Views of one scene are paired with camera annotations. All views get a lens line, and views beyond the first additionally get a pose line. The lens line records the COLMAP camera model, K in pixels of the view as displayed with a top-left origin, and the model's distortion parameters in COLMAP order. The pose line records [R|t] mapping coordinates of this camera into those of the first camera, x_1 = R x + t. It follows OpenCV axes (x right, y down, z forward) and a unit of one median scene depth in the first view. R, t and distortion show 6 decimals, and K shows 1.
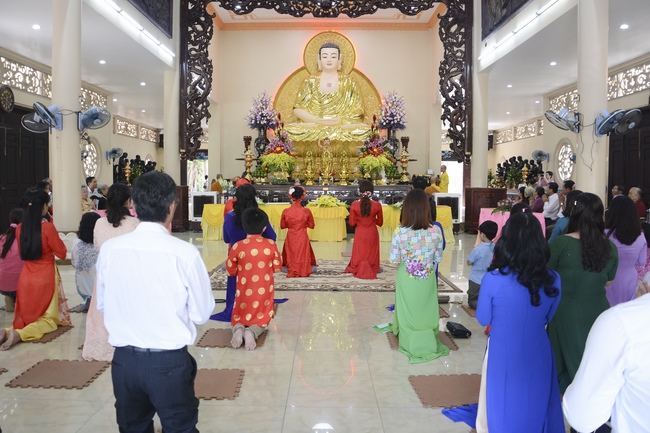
lens RADIAL K [[566.6, 0, 321.7], [0, 566.6, 215.8], [0, 0, 1]] dist [-0.174395, 0.170268]
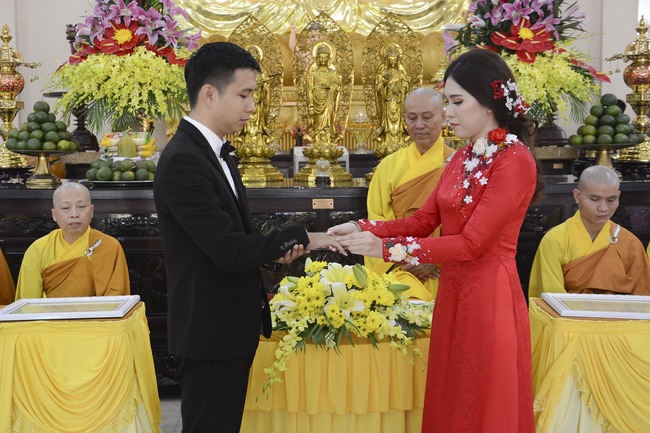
lens RADIAL K [[856.7, 0, 300.9], [0, 856.7, 214.6], [0, 0, 1]] dist [0.014258, 0.047326]
pose [[0.999867, -0.016260, 0.000937, -0.002327], [0.016238, 0.999663, 0.020254, -0.047111], [-0.001266, -0.020236, 0.999794, 0.618299]]
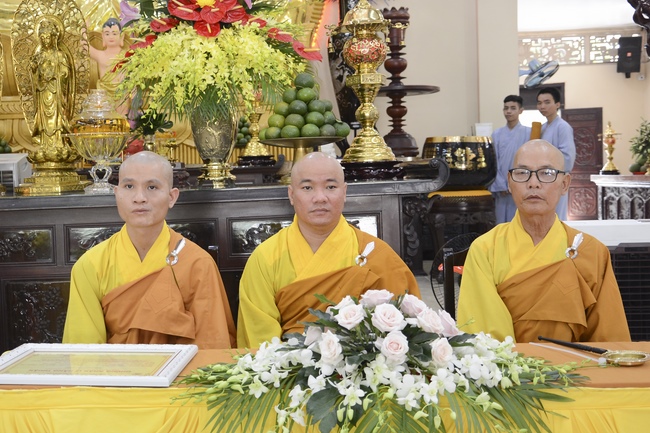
lens RADIAL K [[885.9, 0, 293.1], [0, 885.9, 198.5], [0, 0, 1]] dist [0.100182, 0.036097]
pose [[0.999301, -0.037180, -0.003856, 0.119523], [0.037036, 0.998787, -0.032435, -0.039381], [0.005058, 0.032270, 0.999466, 0.692520]]
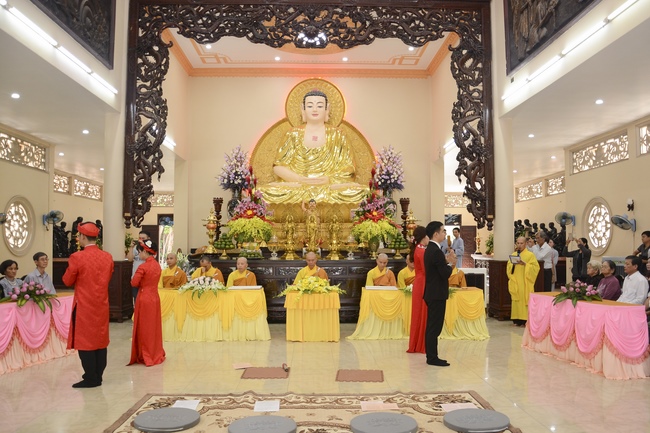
lens RADIAL K [[530.1, 0, 336.0], [0, 530.1, 225.2], [0, 0, 1]] dist [-0.159567, 0.124907]
pose [[0.998554, -0.003892, 0.053614, 0.002283], [0.009077, 0.995262, -0.096801, -0.029492], [-0.052983, 0.097147, 0.993859, 0.273032]]
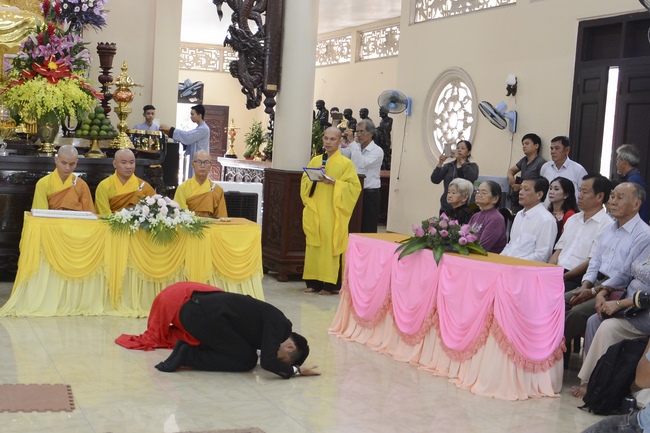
lens RADIAL K [[927.6, 0, 255.9], [0, 927.6, 261.4], [0, 0, 1]] dist [-0.123441, 0.044575]
pose [[0.935105, -0.000202, 0.354371, 0.001674], [-0.026968, 0.997059, 0.071732, -0.029978], [-0.353343, -0.076633, 0.932350, 0.340709]]
